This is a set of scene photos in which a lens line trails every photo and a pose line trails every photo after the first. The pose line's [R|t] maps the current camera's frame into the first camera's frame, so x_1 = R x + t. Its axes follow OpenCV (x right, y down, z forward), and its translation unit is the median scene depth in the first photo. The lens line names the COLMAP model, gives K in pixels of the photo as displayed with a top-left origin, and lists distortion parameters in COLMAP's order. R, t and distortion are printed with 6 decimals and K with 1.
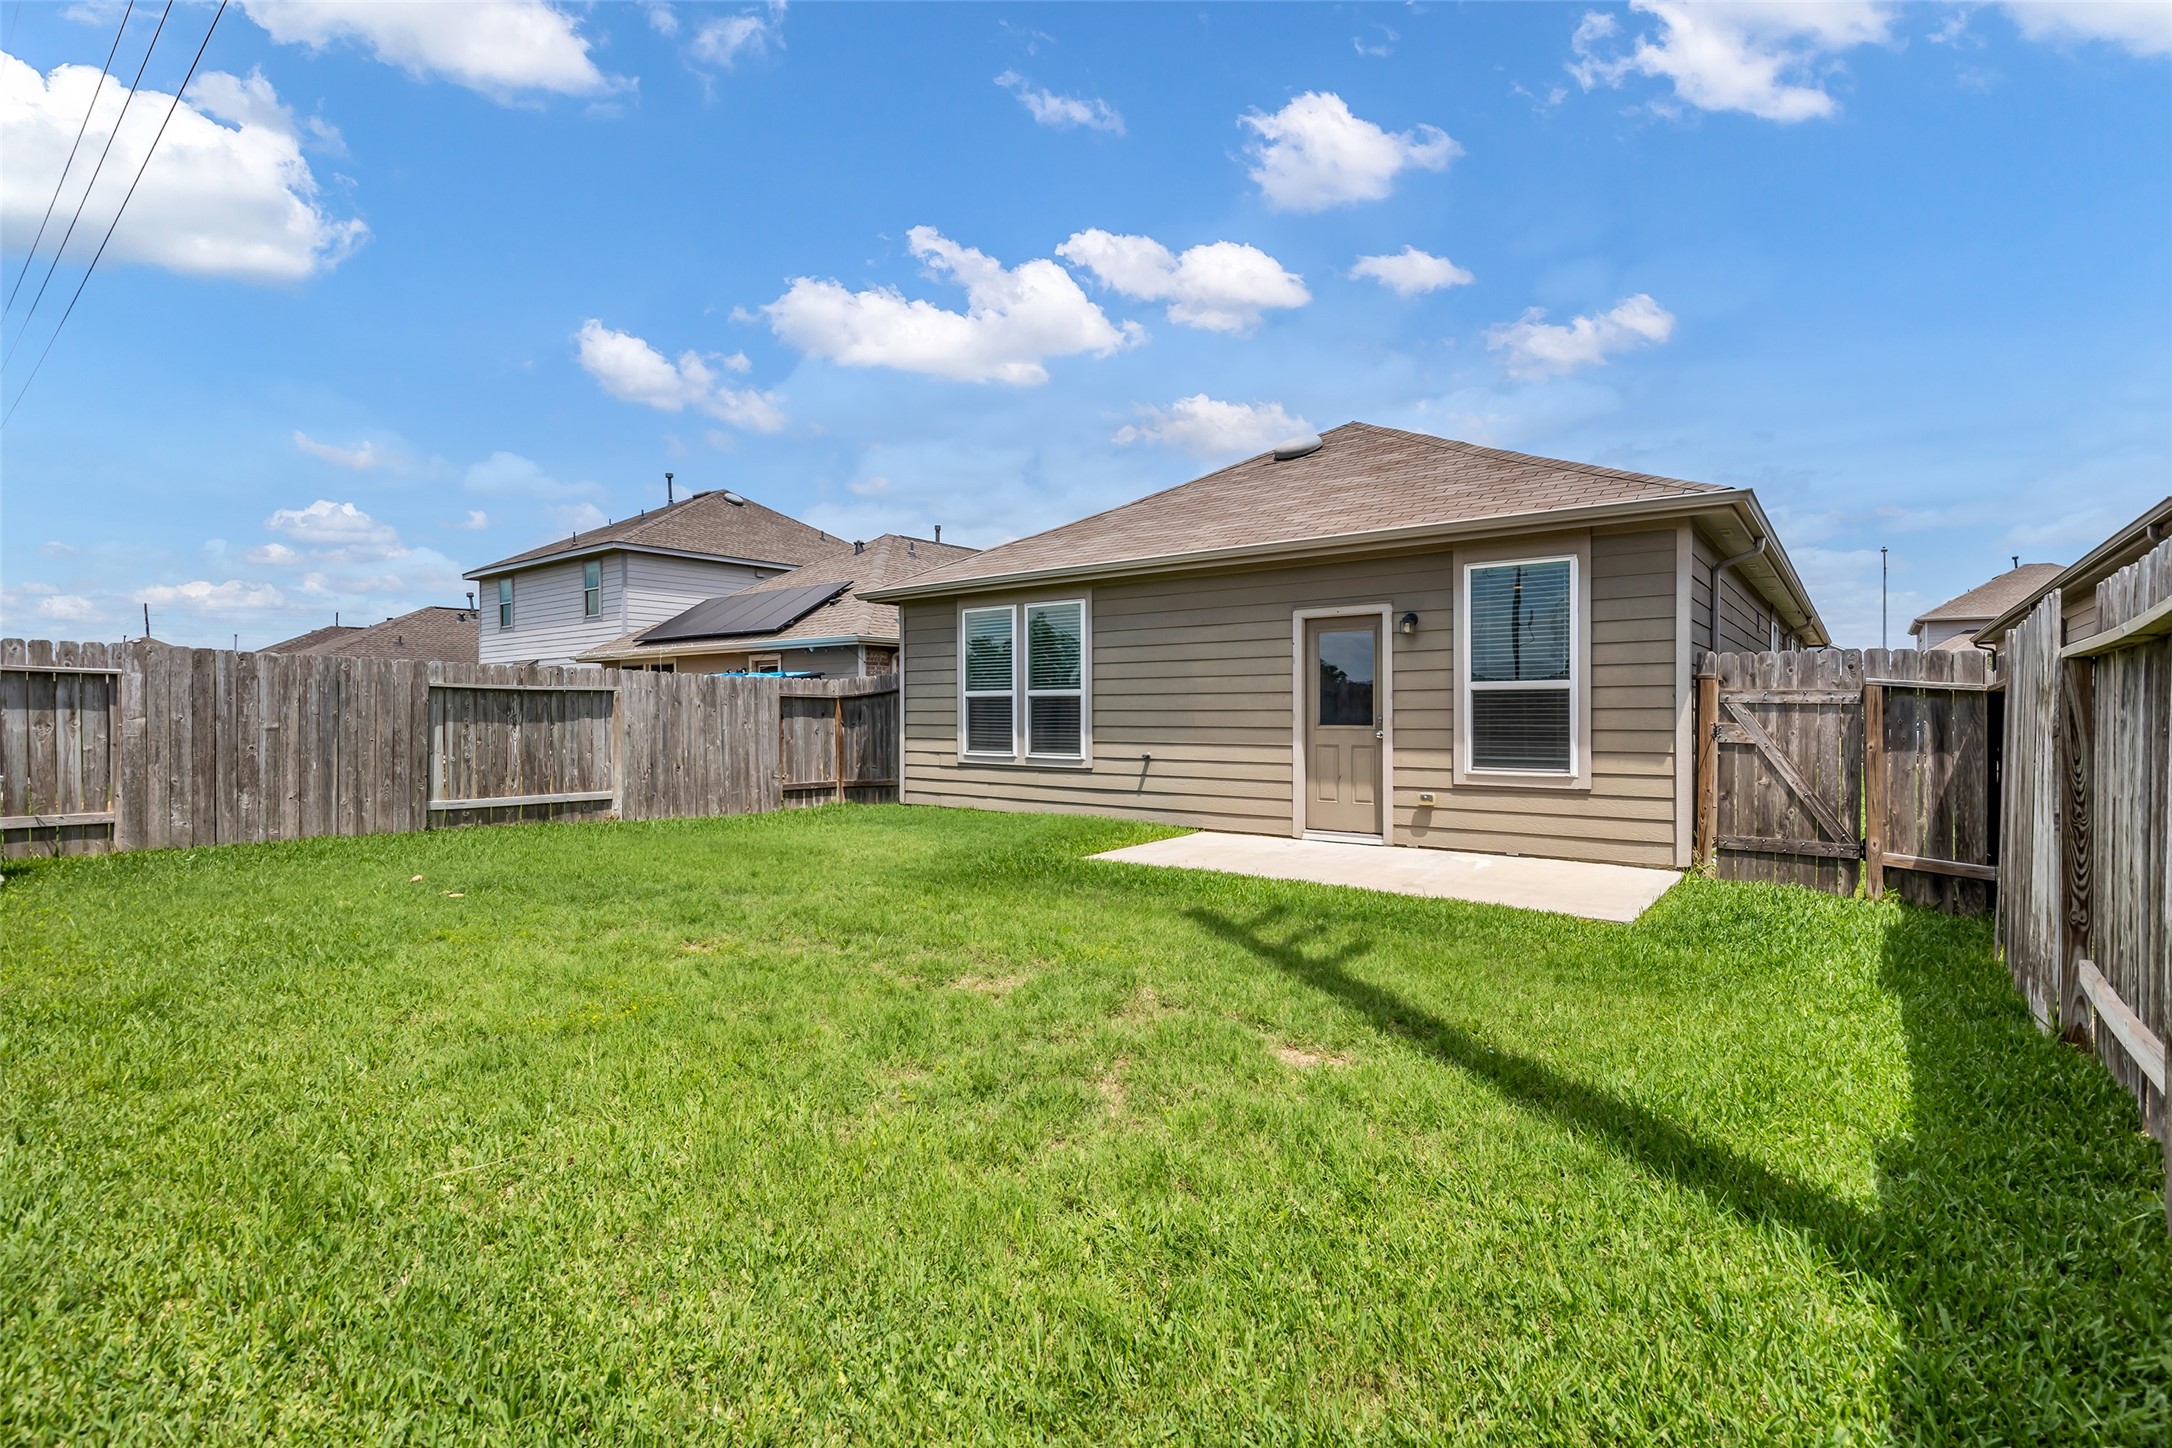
lens RADIAL K [[1012.2, 0, 1083.3], [0, 1012.2, 713.3], [0, 0, 1]] dist [-0.012586, 0.000978]
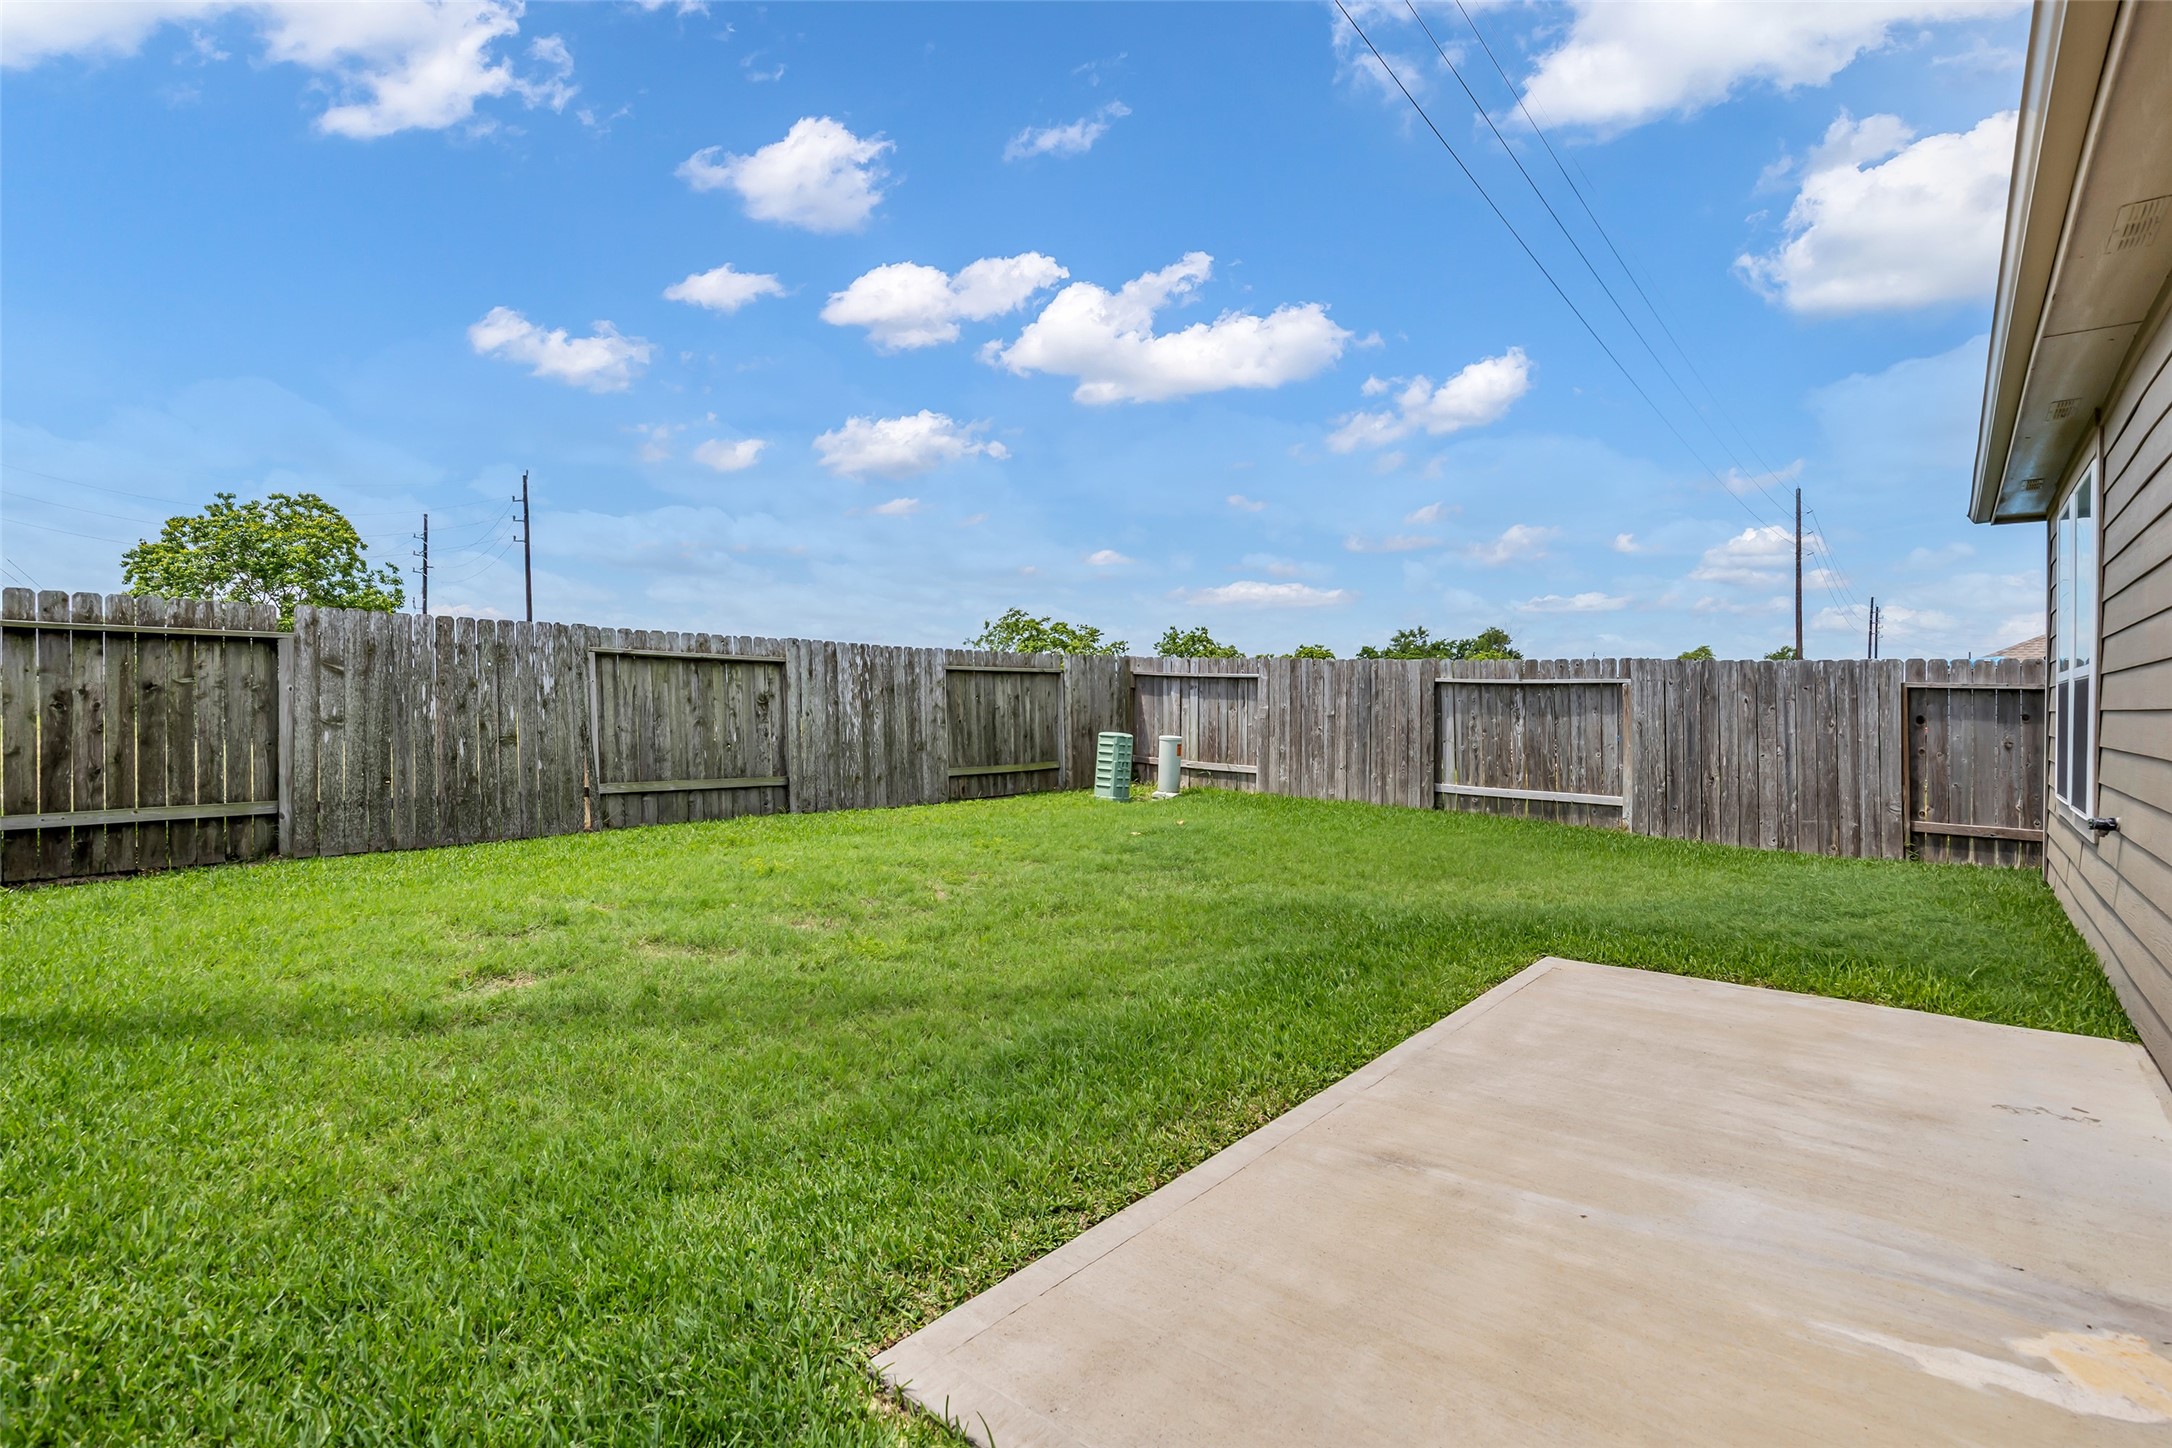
lens RADIAL K [[1012.2, 0, 1091.0], [0, 1012.2, 701.9], [0, 0, 1]] dist [-0.012586, 0.000978]
pose [[-0.032345, -0.005661, -0.999461, 0.497188], [-0.023213, 0.999718, -0.004912, 0.010339], [0.999207, 0.023042, -0.032468, 0.647121]]
